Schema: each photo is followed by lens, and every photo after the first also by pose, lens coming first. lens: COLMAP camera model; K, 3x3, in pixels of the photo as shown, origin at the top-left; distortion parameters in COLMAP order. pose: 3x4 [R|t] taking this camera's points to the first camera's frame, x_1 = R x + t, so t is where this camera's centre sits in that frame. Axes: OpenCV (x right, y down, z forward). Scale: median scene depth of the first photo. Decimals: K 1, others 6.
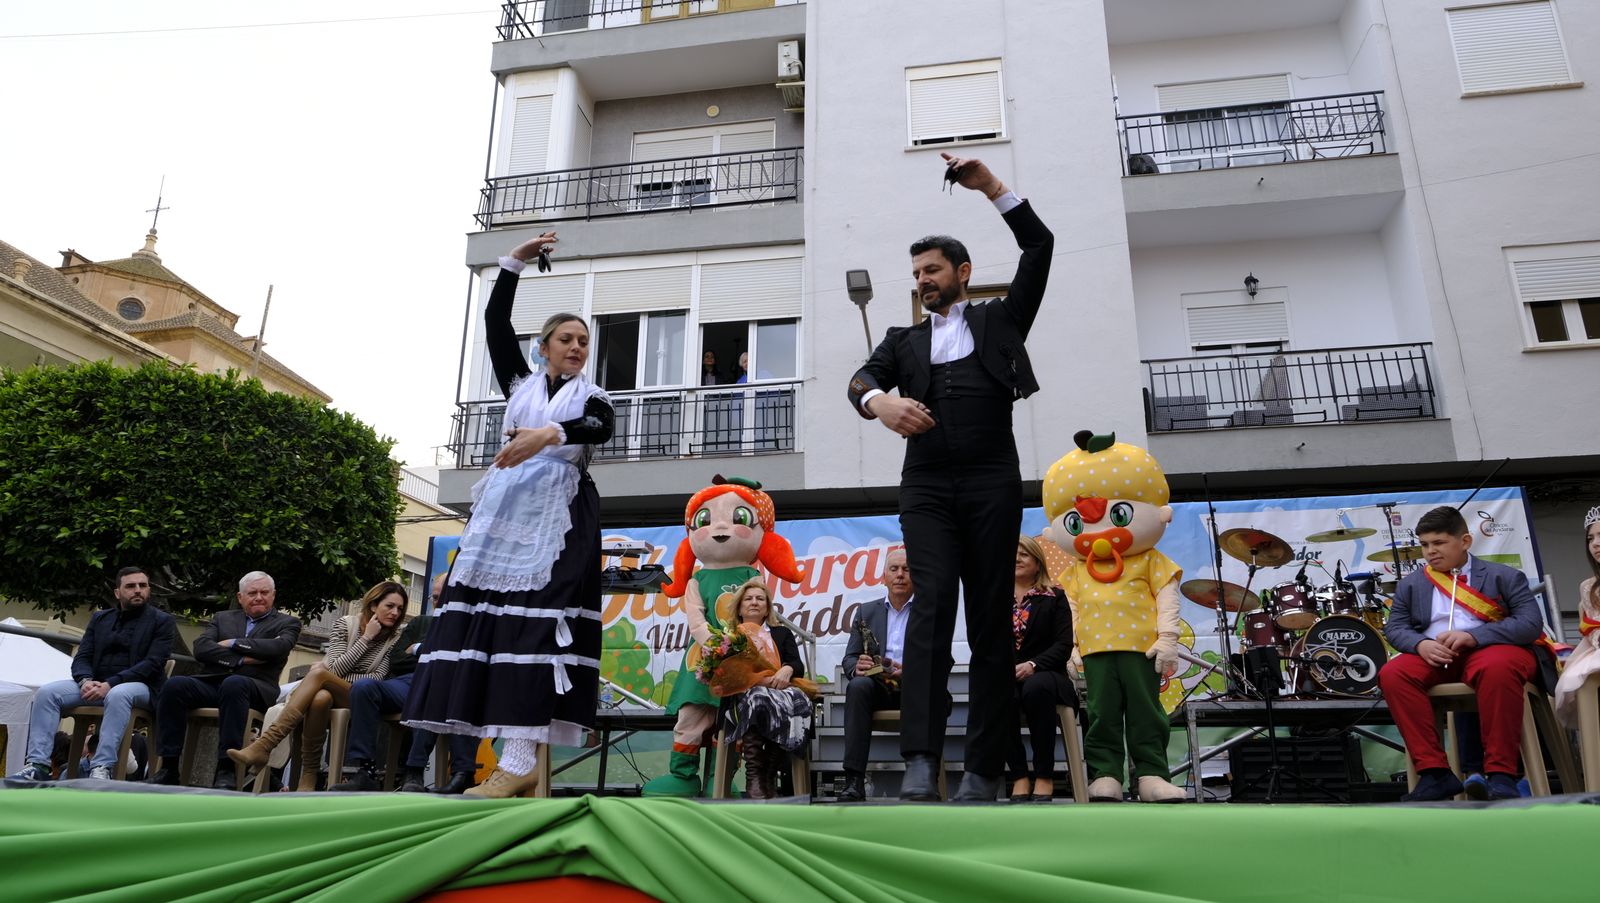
lens RADIAL K [[1082.2, 0, 808.9], [0, 1082.2, 456.2], [0, 0, 1]] dist [-0.032640, 0.018584]
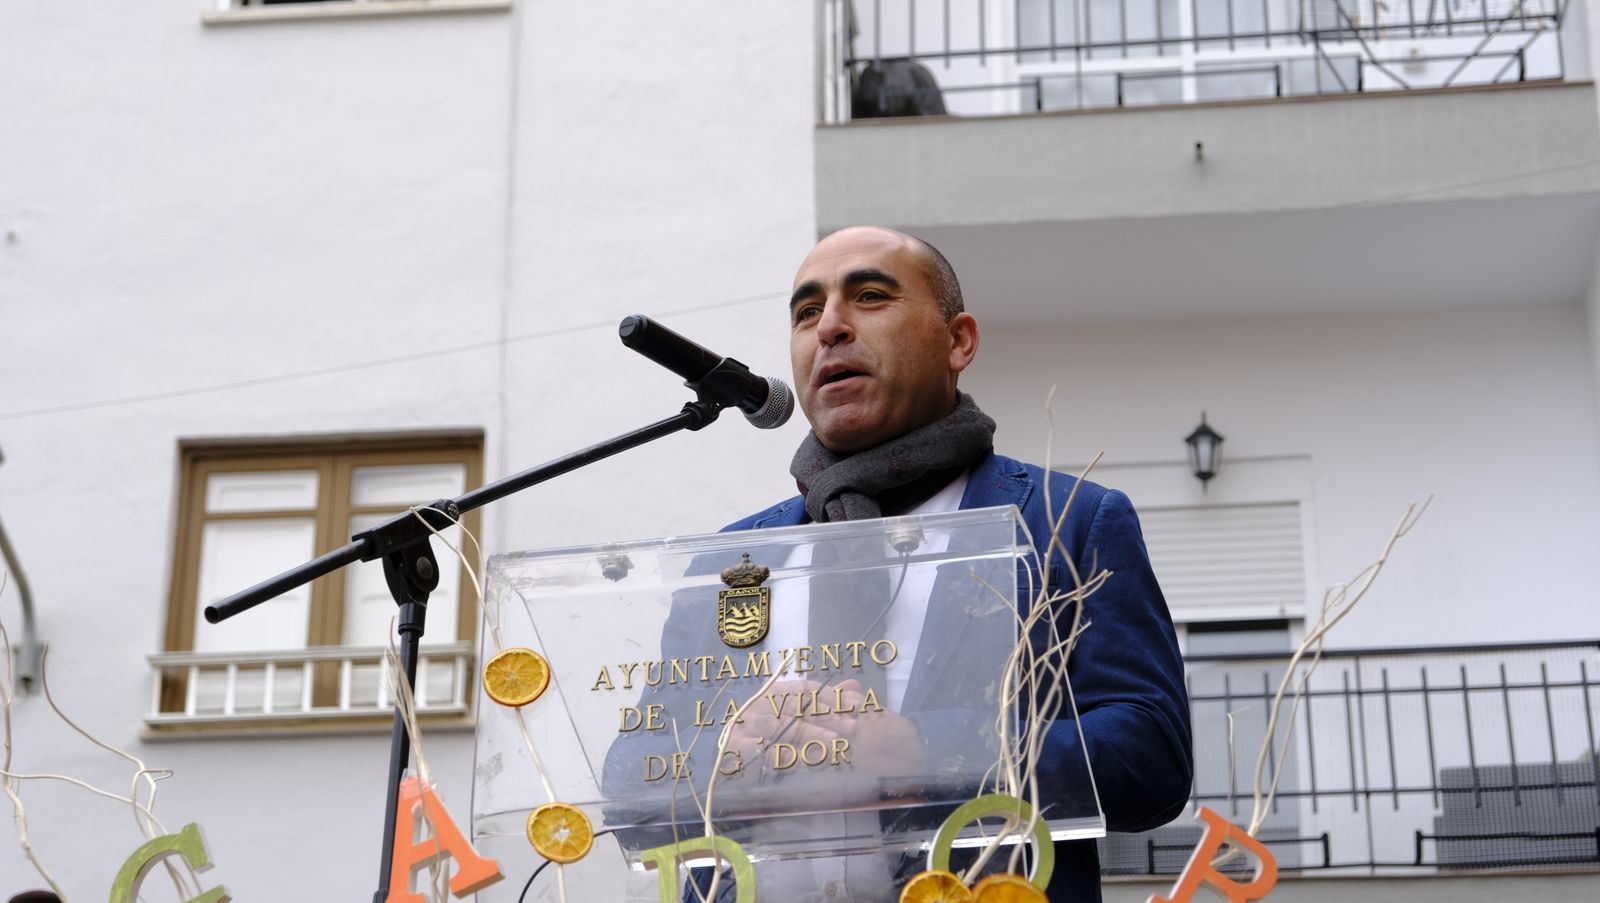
lens RADIAL K [[3418.7, 0, 831.9], [0, 3418.7, 452.9], [0, 0, 1]] dist [0.095126, 0.466181]
pose [[0.997602, 0.027972, 0.063303, 0.240426], [-0.019513, 0.991256, -0.130505, -0.016709], [-0.066400, 0.128957, 0.989425, -0.057281]]
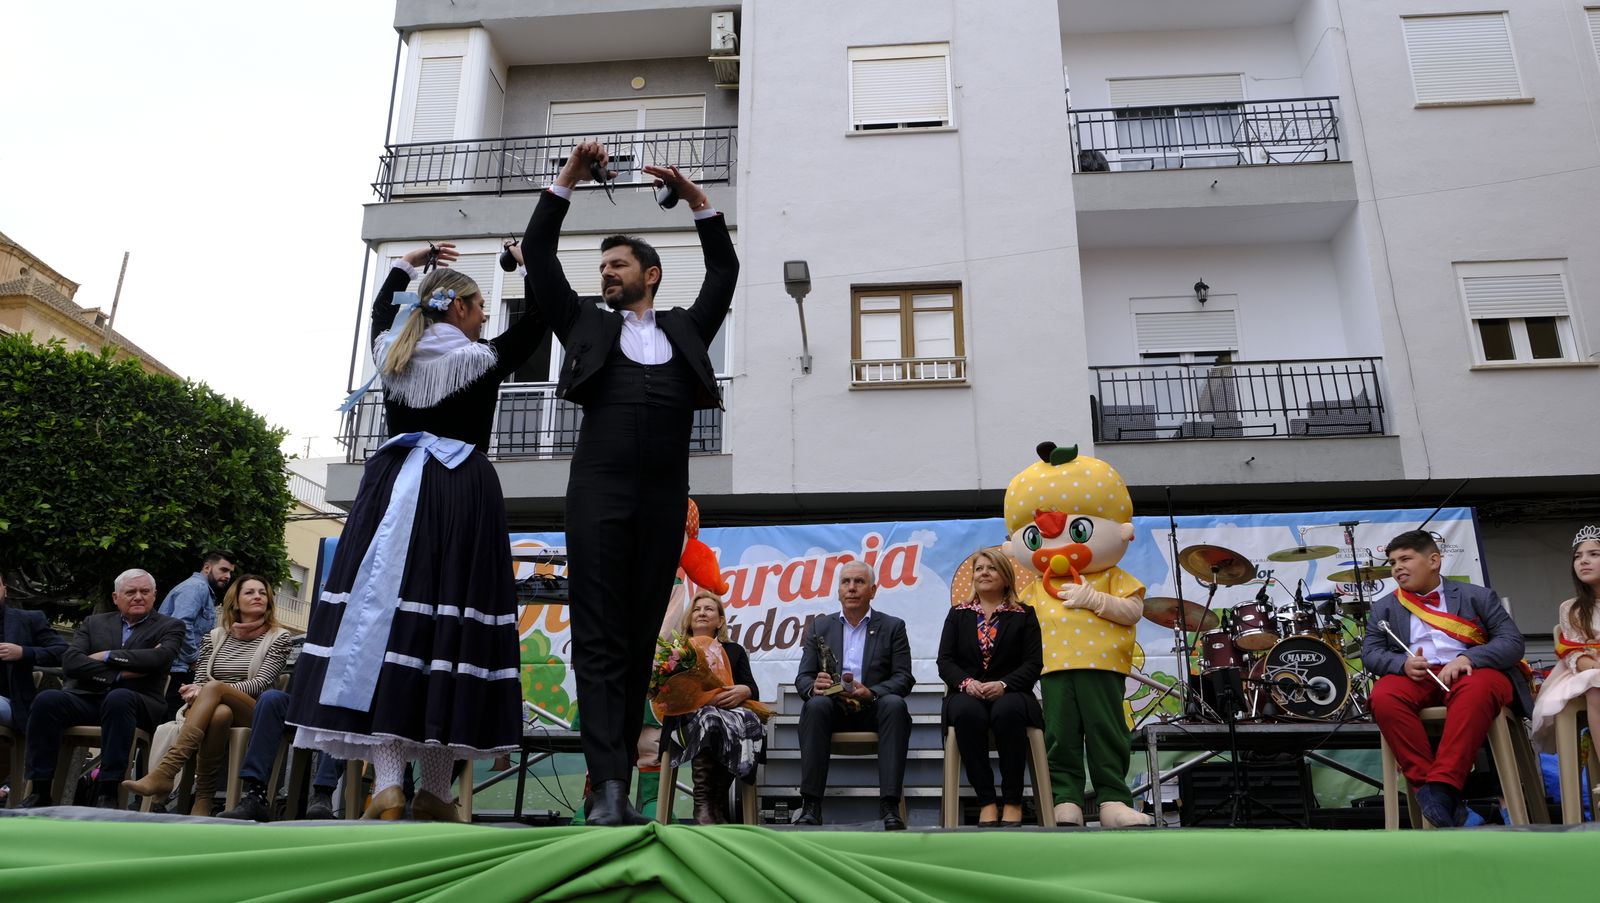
lens RADIAL K [[1163.5, 0, 808.7], [0, 1163.5, 456.4], [0, 0, 1]] dist [-0.037613, 0.025492]
pose [[0.996295, 0.023738, 0.082659, -0.021917], [-0.023613, 0.999718, -0.002497, -0.000804], [-0.082695, 0.000536, 0.996575, -0.002781]]
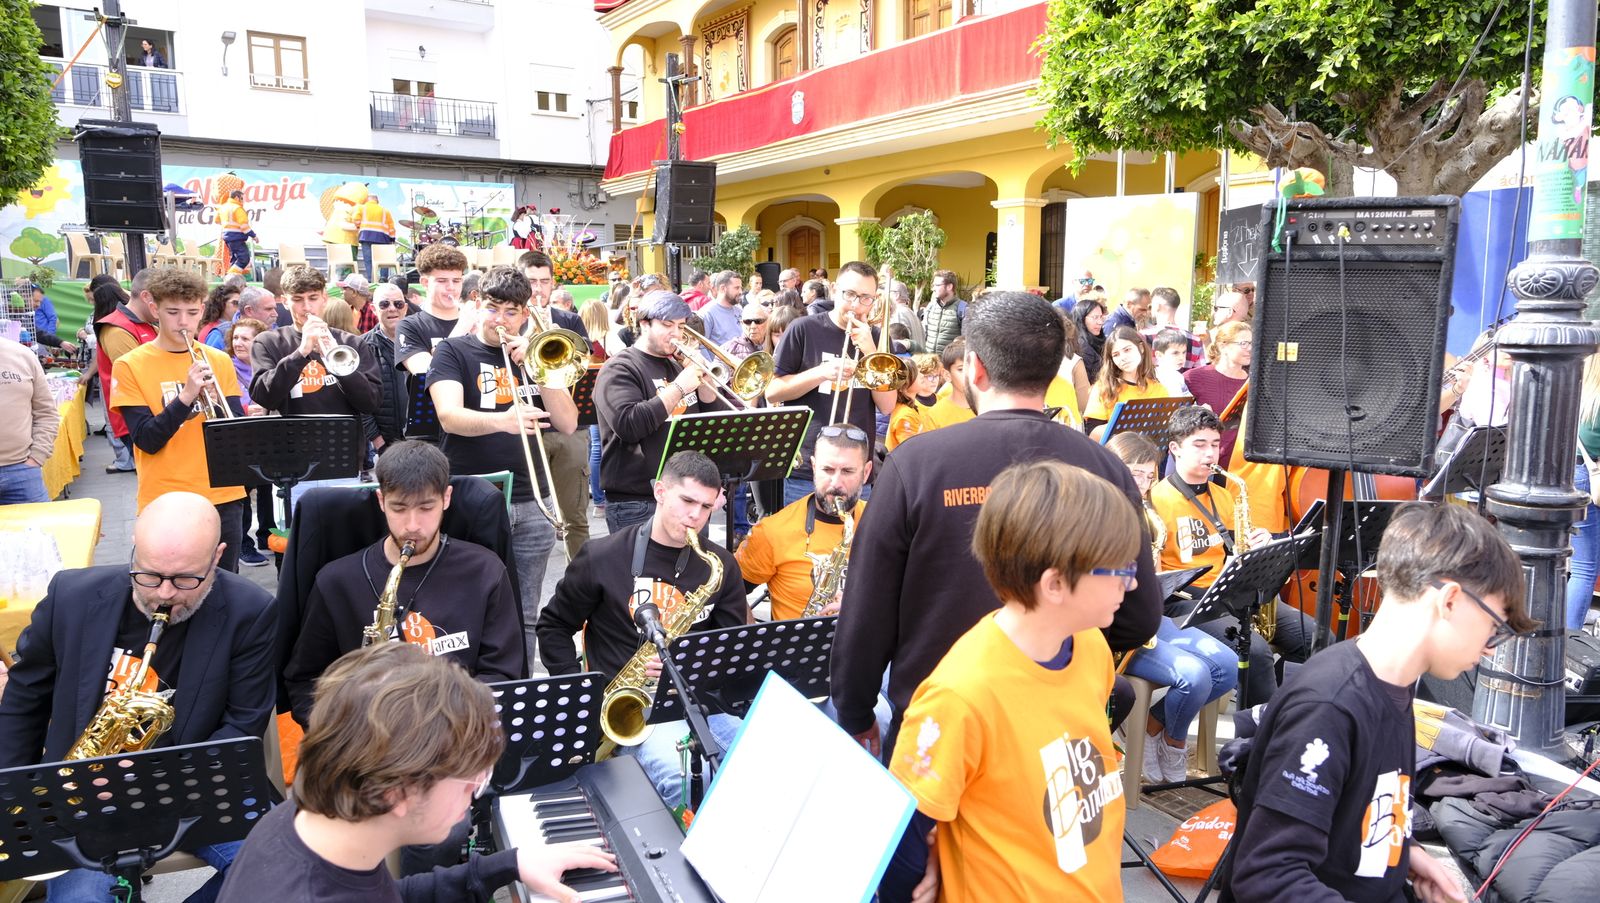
lens RADIAL K [[1026.4, 0, 800.0], [0, 1026.4, 451.5], [0, 0, 1]] dist [-0.047406, 0.030372]
pose [[0.711818, -0.114047, 0.693043, -0.540498], [-0.200481, 0.912687, 0.356104, -0.315930], [-0.673144, -0.392423, 0.626803, -1.070132]]
